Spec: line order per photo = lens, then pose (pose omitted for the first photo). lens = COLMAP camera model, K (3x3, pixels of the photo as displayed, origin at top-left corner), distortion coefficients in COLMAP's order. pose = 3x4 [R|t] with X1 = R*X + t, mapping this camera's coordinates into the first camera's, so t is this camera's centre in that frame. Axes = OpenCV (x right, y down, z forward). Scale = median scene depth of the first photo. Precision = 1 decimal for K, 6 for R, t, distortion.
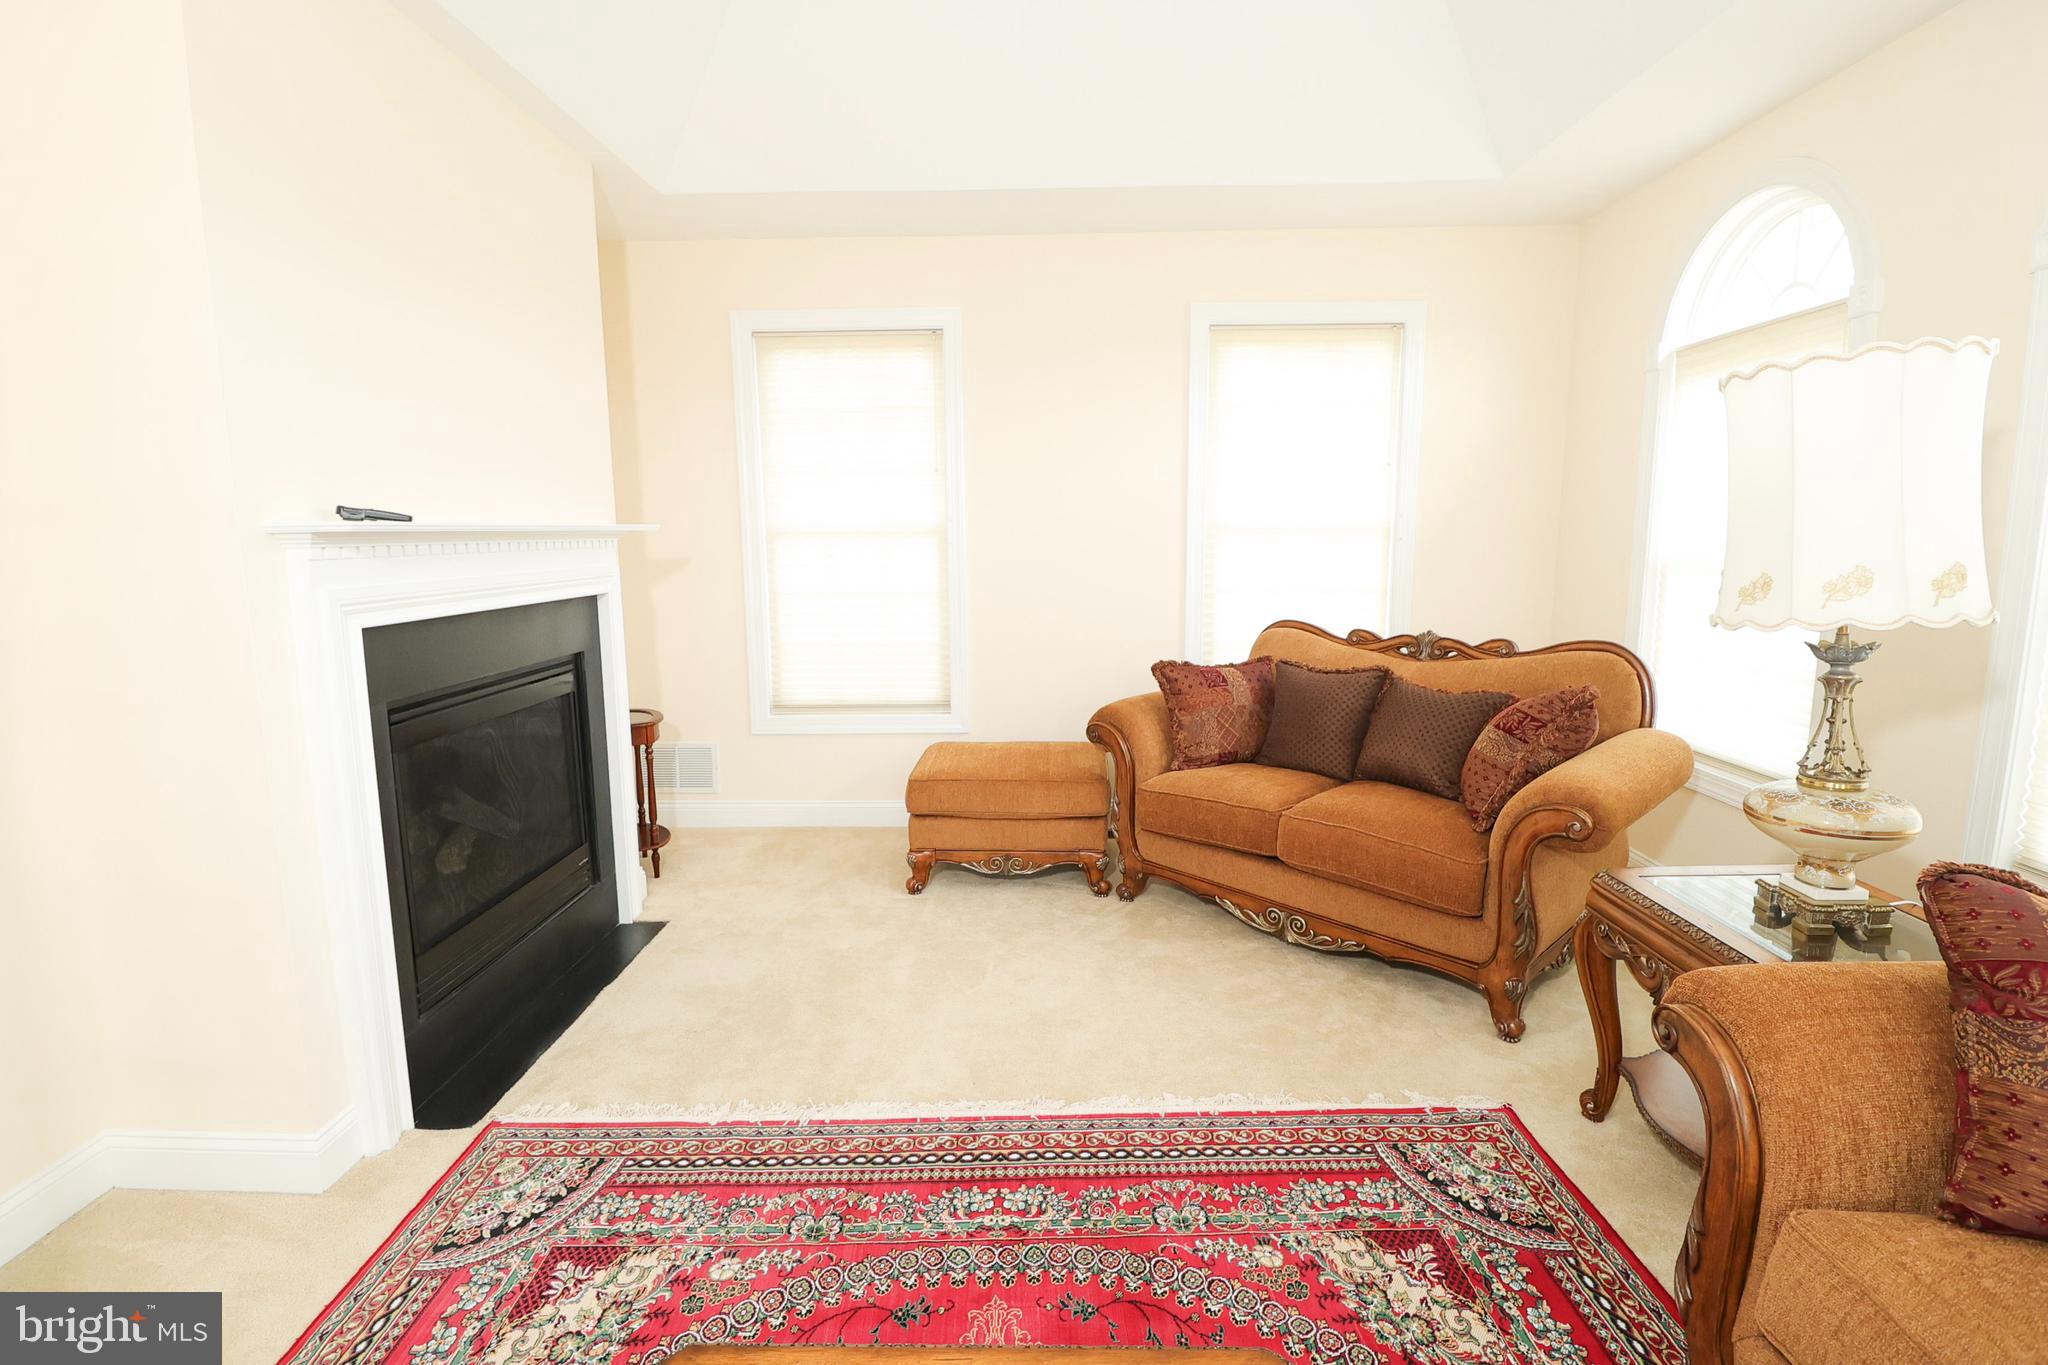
lens RADIAL K [[986.6, 0, 1017.0], [0, 986.6, 678.3], [0, 0, 1]] dist [-0.000893, -0.011588]
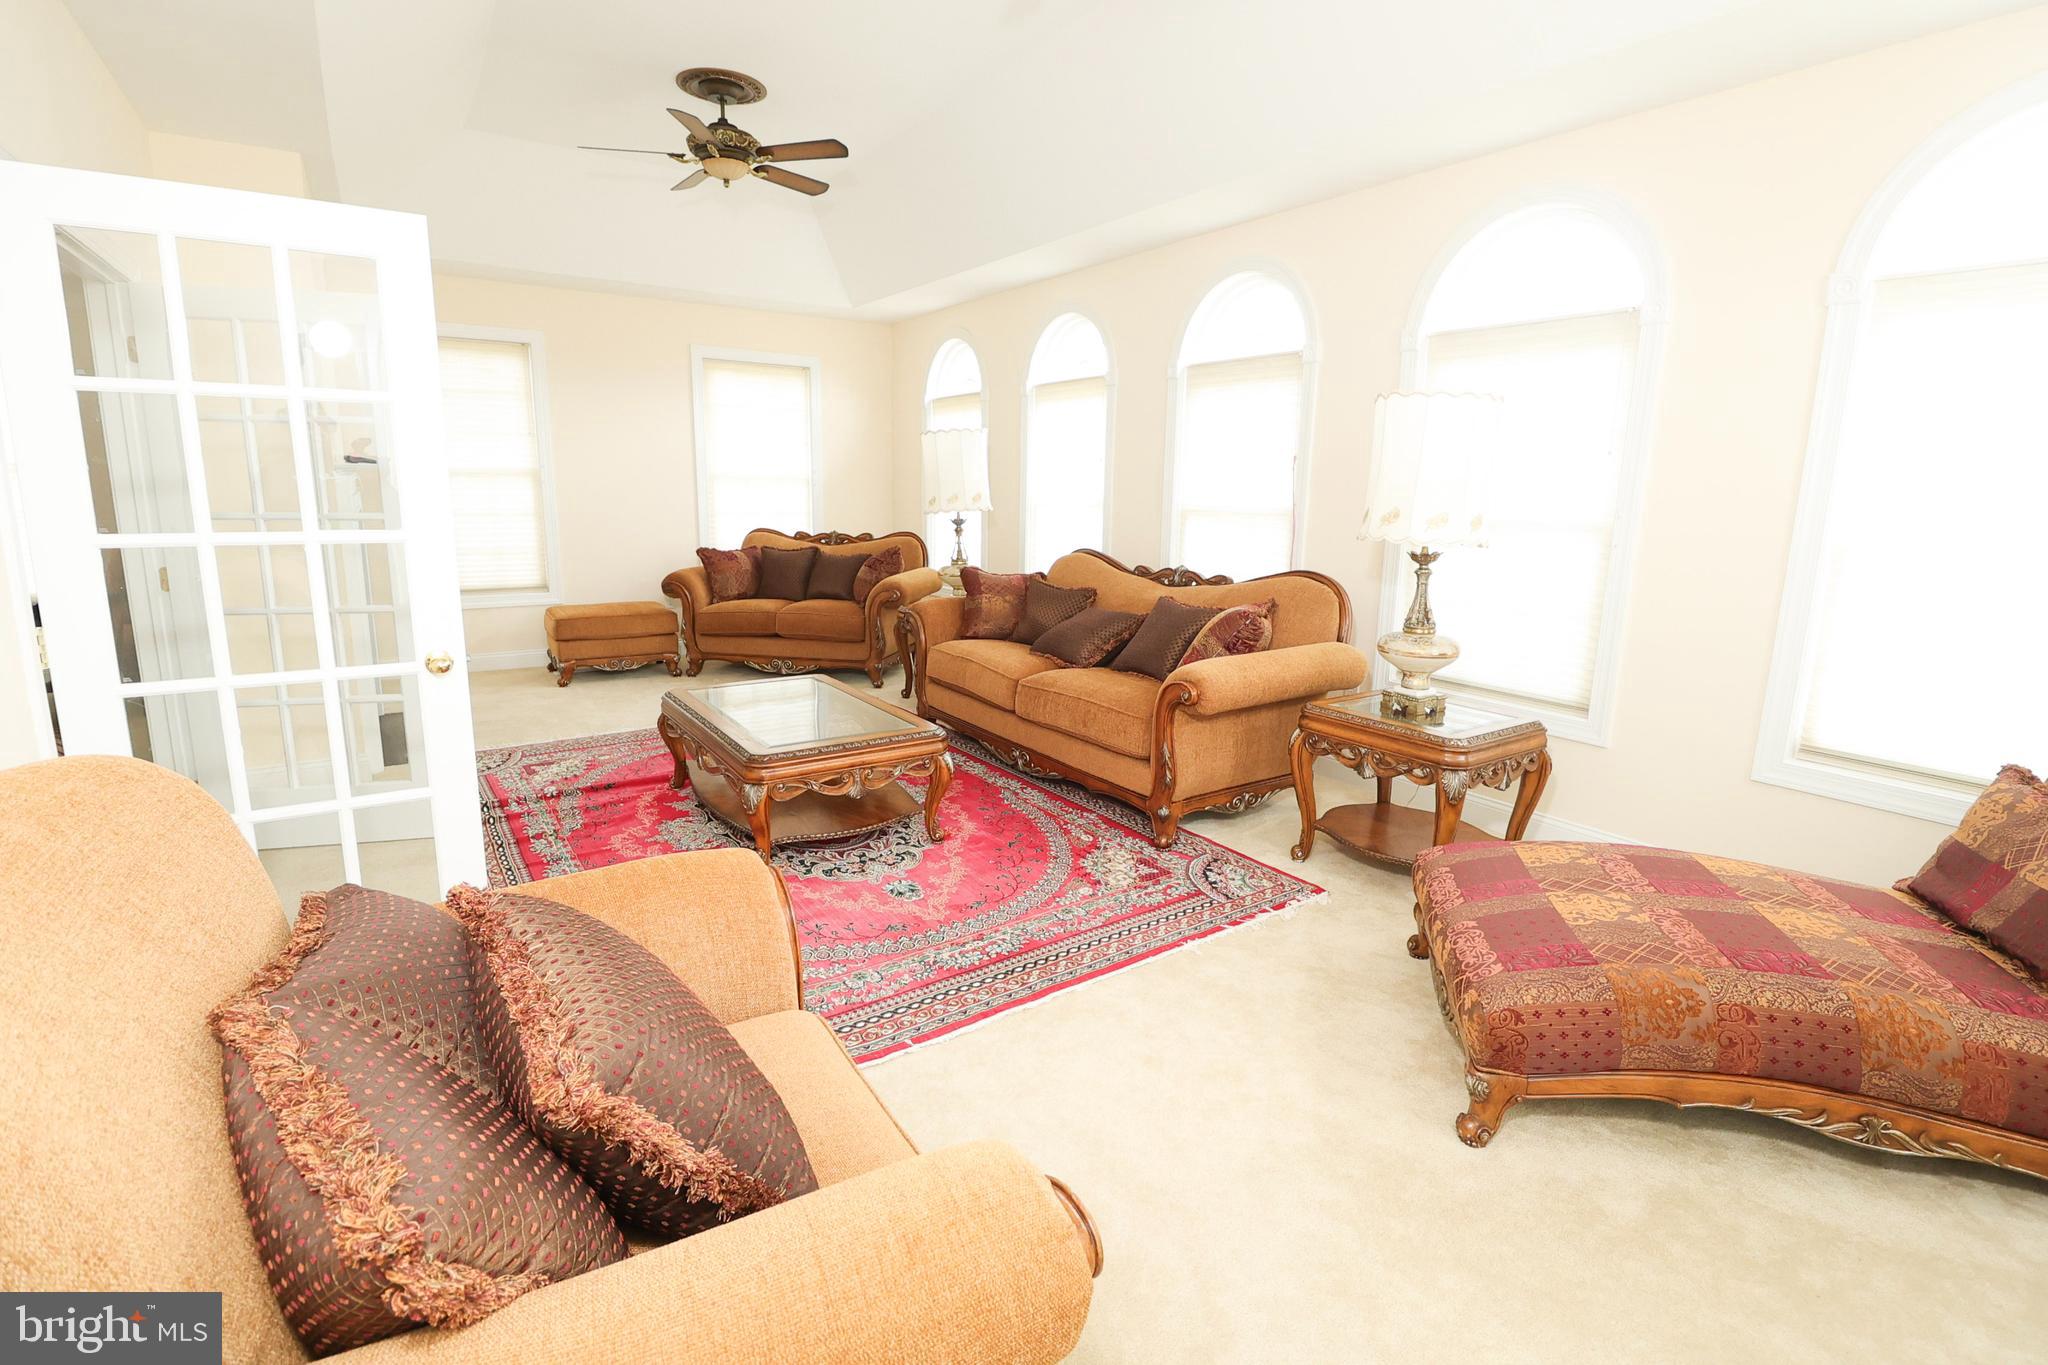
lens RADIAL K [[986.6, 0, 1017.0], [0, 986.6, 678.3], [0, 0, 1]] dist [-0.000893, -0.011588]
pose [[0.832150, -0.085188, 0.547968, -0.414018], [0.058225, 0.996091, 0.066431, 0.144472], [-0.551485, -0.023375, 0.833857, -0.921903]]
